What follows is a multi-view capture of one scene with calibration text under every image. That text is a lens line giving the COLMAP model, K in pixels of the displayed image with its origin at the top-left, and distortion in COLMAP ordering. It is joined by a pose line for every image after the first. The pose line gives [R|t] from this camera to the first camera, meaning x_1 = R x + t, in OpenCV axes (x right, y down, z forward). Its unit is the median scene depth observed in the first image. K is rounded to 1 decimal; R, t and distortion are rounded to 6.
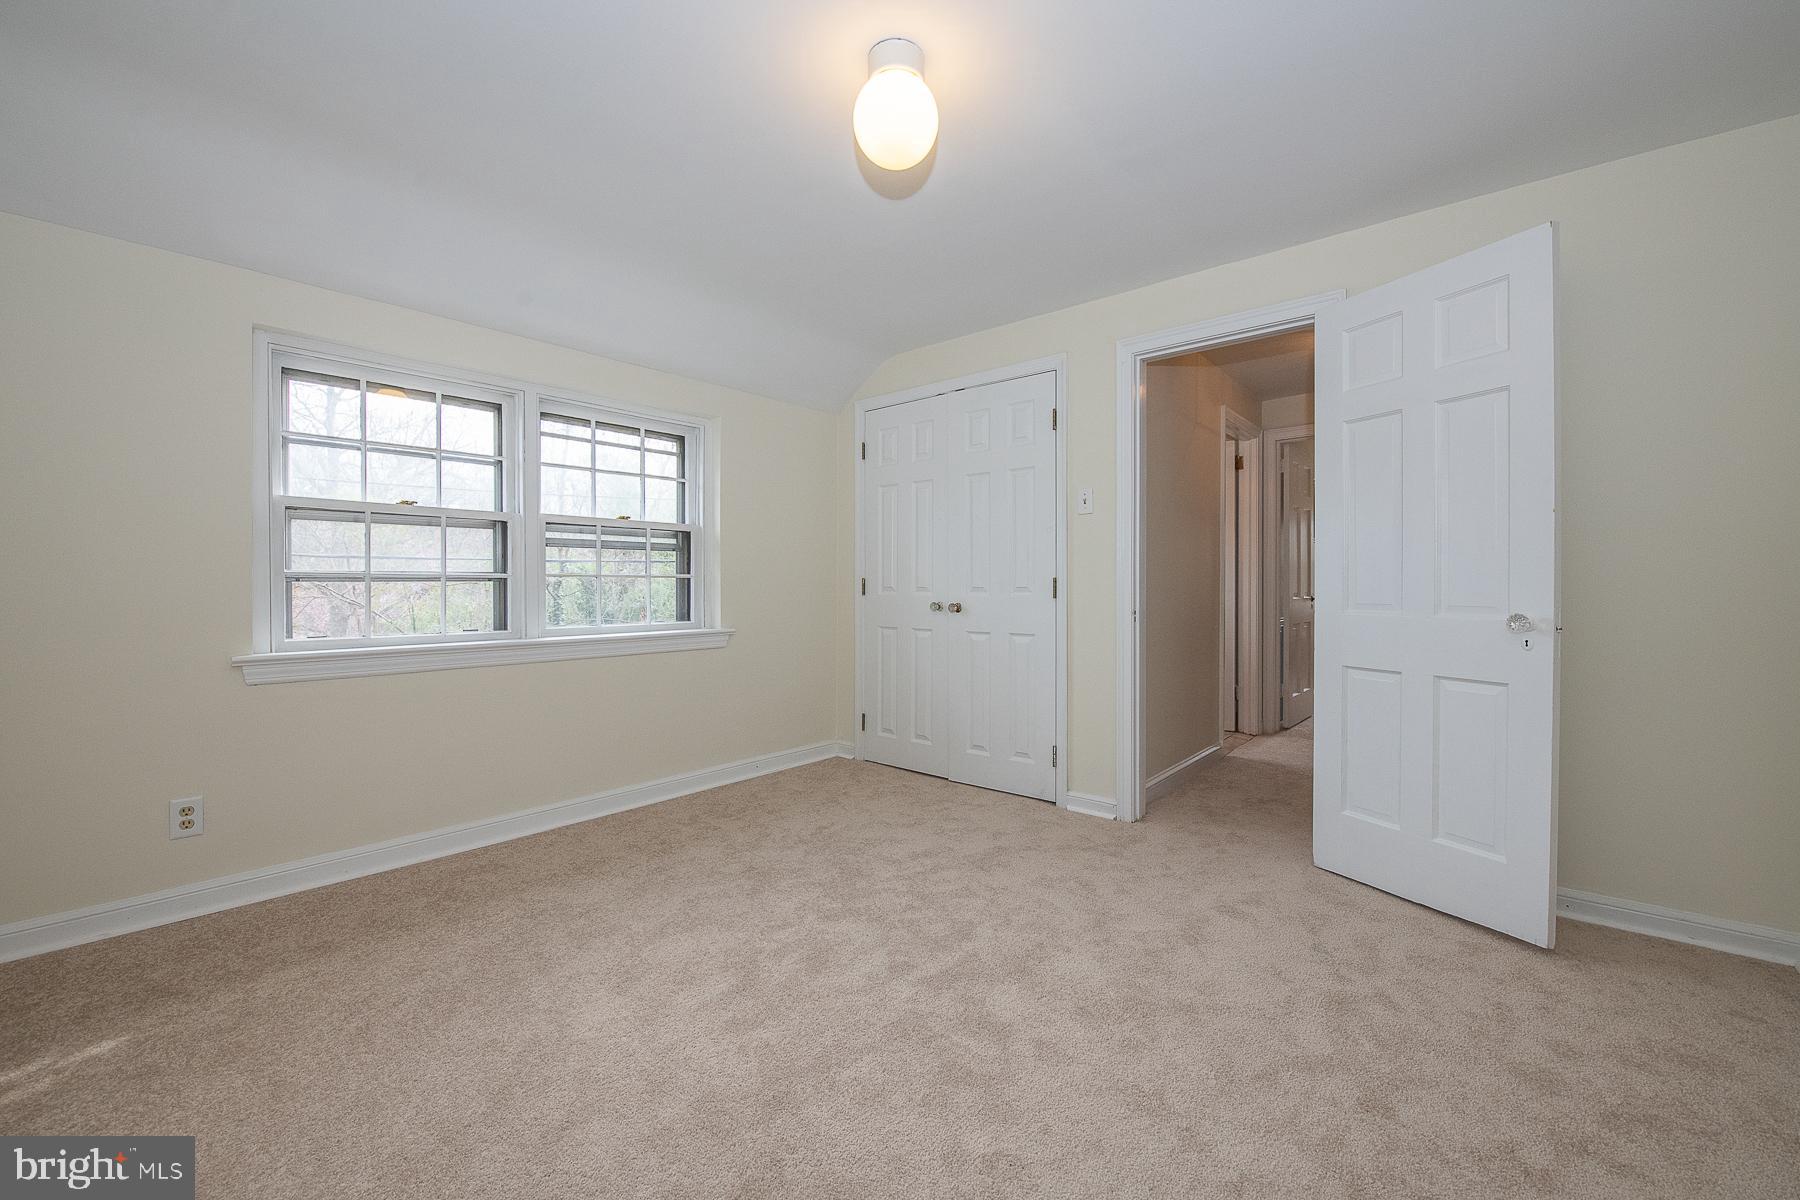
lens RADIAL K [[713.2, 0, 911.0], [0, 713.2, 594.6], [0, 0, 1]] dist [-0.025748, -0.000325]
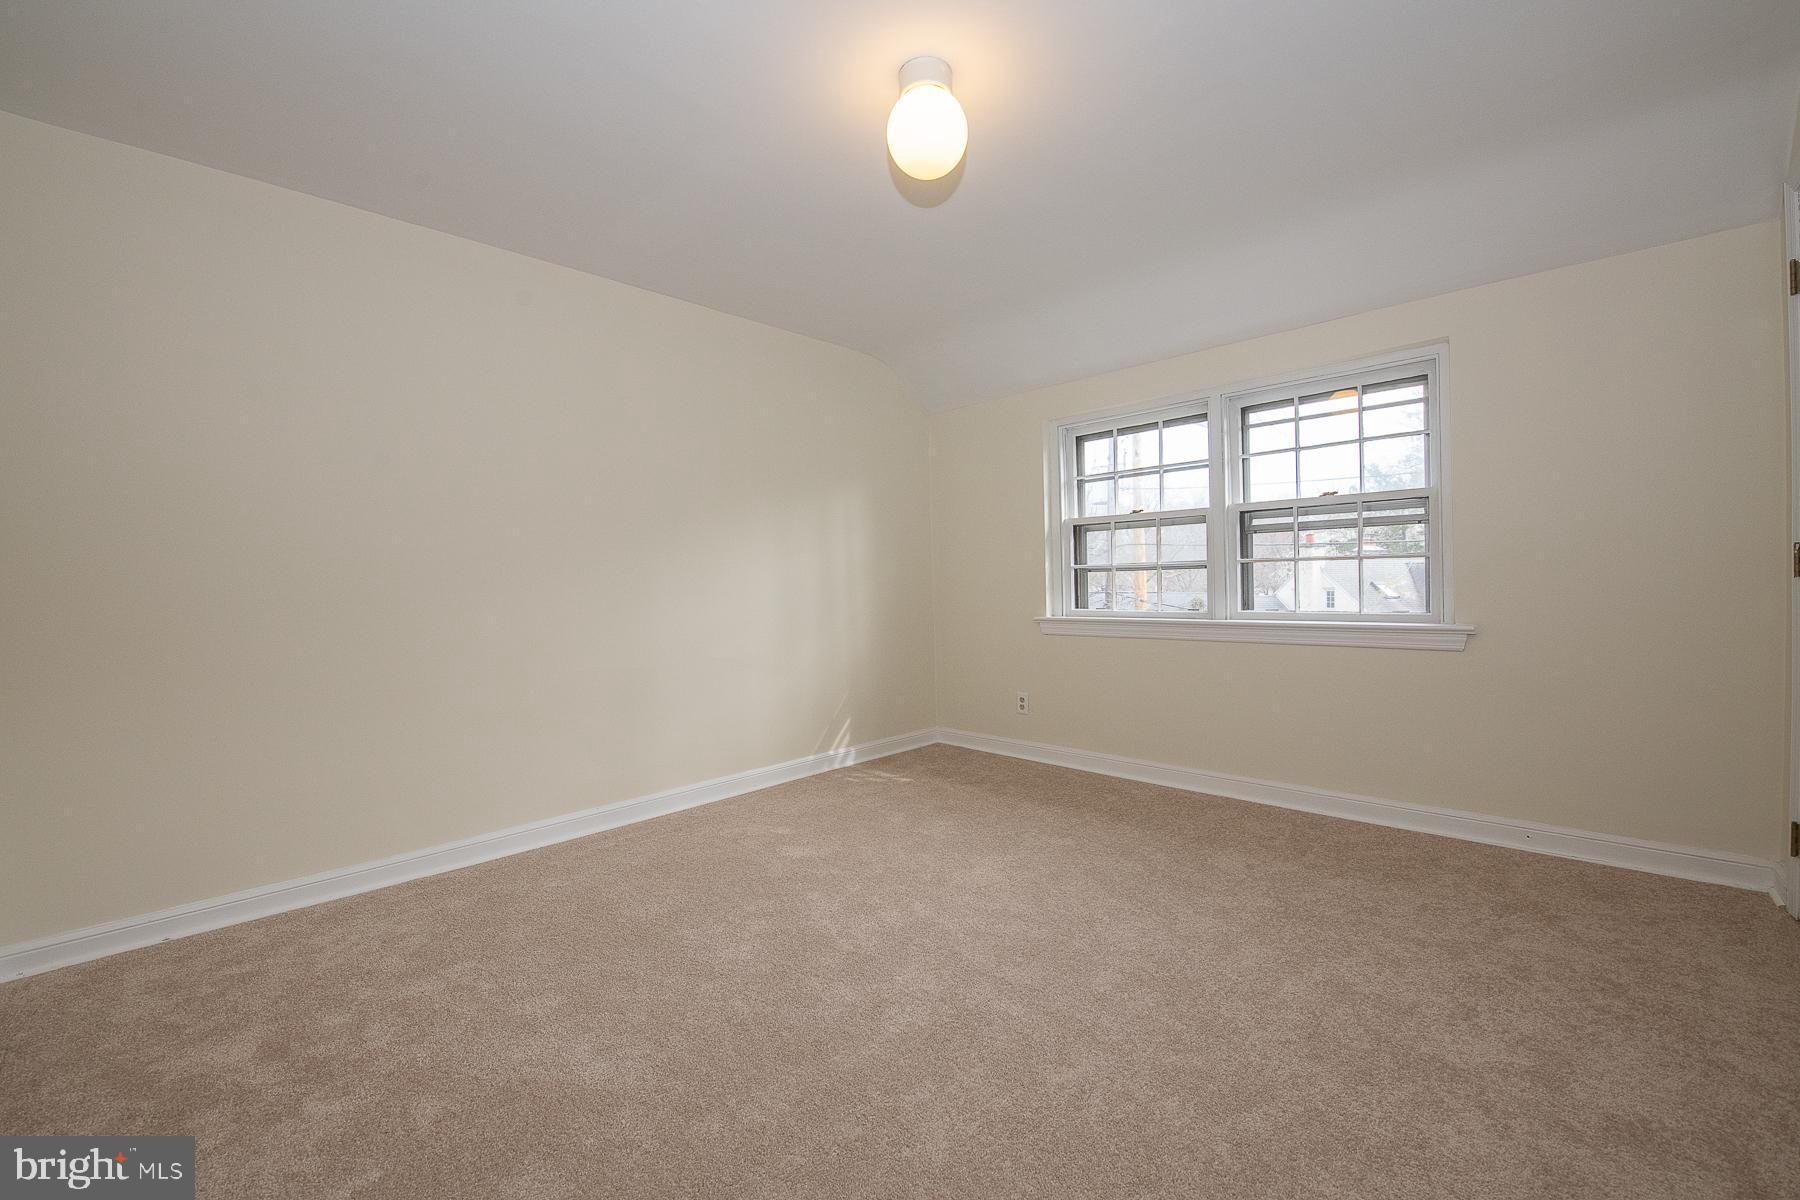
lens RADIAL K [[713.2, 0, 911.0], [0, 713.2, 594.6], [0, 0, 1]] dist [-0.025748, -0.000325]
pose [[-0.077396, 0.018247, -0.996833, 0.596262], [0.007368, 0.999816, 0.017730, 0.000117], [0.996973, -0.005972, -0.077517, 0.601564]]
